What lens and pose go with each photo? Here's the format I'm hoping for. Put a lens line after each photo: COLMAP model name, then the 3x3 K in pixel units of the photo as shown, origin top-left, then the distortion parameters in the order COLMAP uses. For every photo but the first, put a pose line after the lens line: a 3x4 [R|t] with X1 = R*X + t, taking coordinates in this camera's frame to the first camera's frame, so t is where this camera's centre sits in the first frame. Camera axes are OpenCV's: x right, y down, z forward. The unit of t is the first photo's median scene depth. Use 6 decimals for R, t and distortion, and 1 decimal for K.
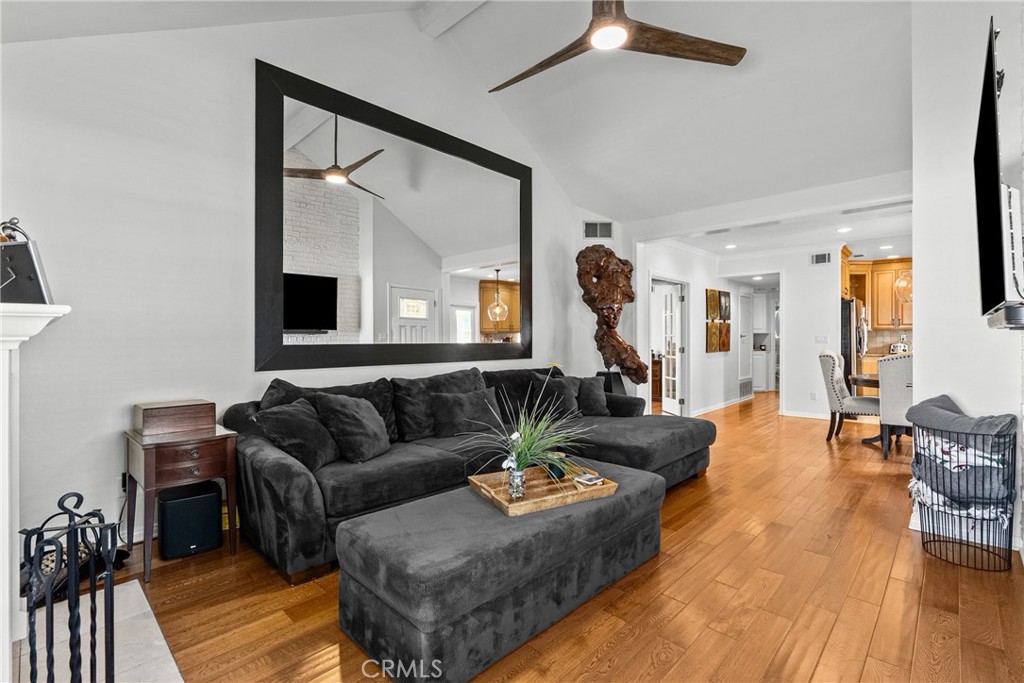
lens RADIAL K [[470.6, 0, 508.4], [0, 470.6, 343.7], [0, 0, 1]] dist [-0.006016, 0.001281]
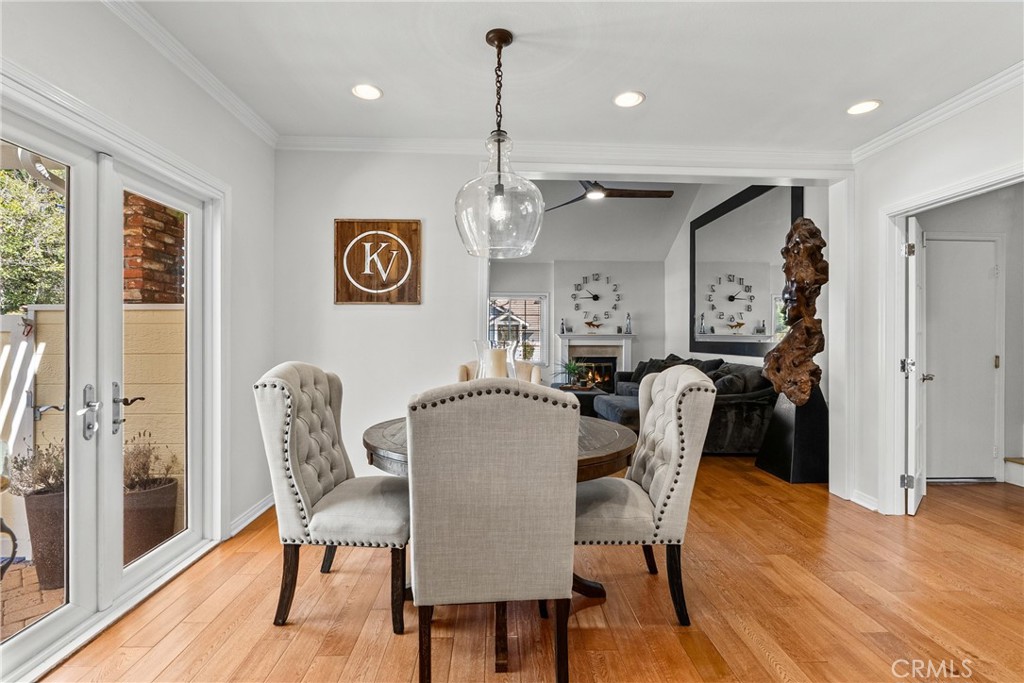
lens RADIAL K [[470.7, 0, 513.5], [0, 470.7, 332.1], [0, 0, 1]] dist [-0.001661, 0.000195]
pose [[-0.687859, -0.013827, -0.725713, 1.129420], [-0.015356, 0.999872, -0.004496, -0.011978], [0.725682, 0.008051, -0.687983, 1.239172]]
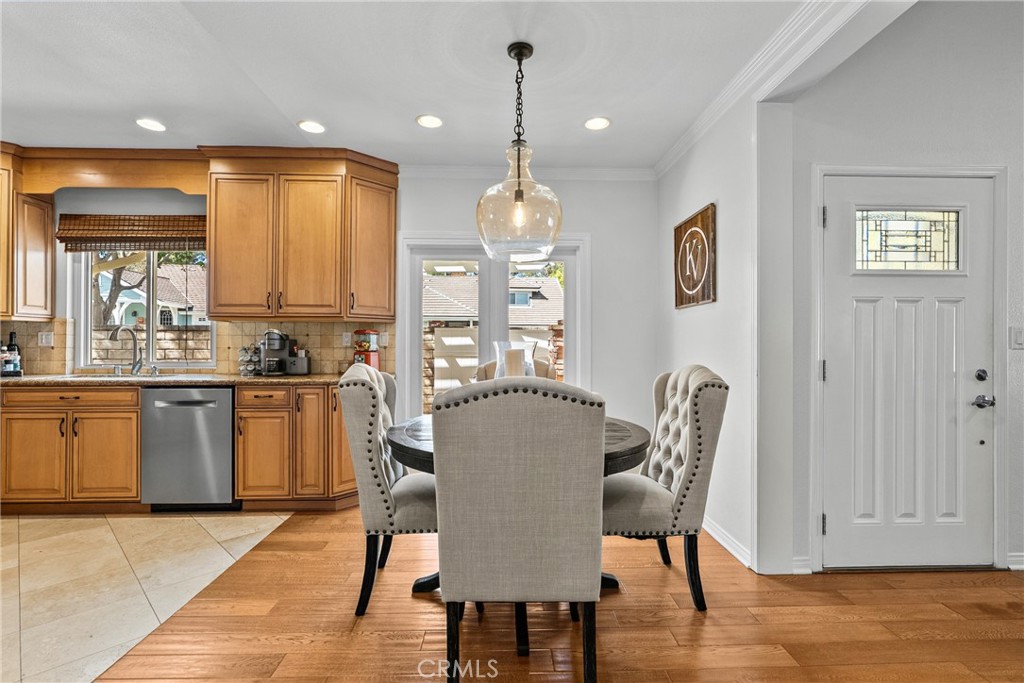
lens RADIAL K [[470.6, 0, 508.4], [0, 470.6, 343.7], [0, 0, 1]] dist [-0.006016, 0.001281]
pose [[-0.713560, -0.003863, 0.700584, 0.545439], [0.001033, 0.999978, 0.006567, -0.007714], [-0.700594, 0.005409, -0.713540, 1.250993]]
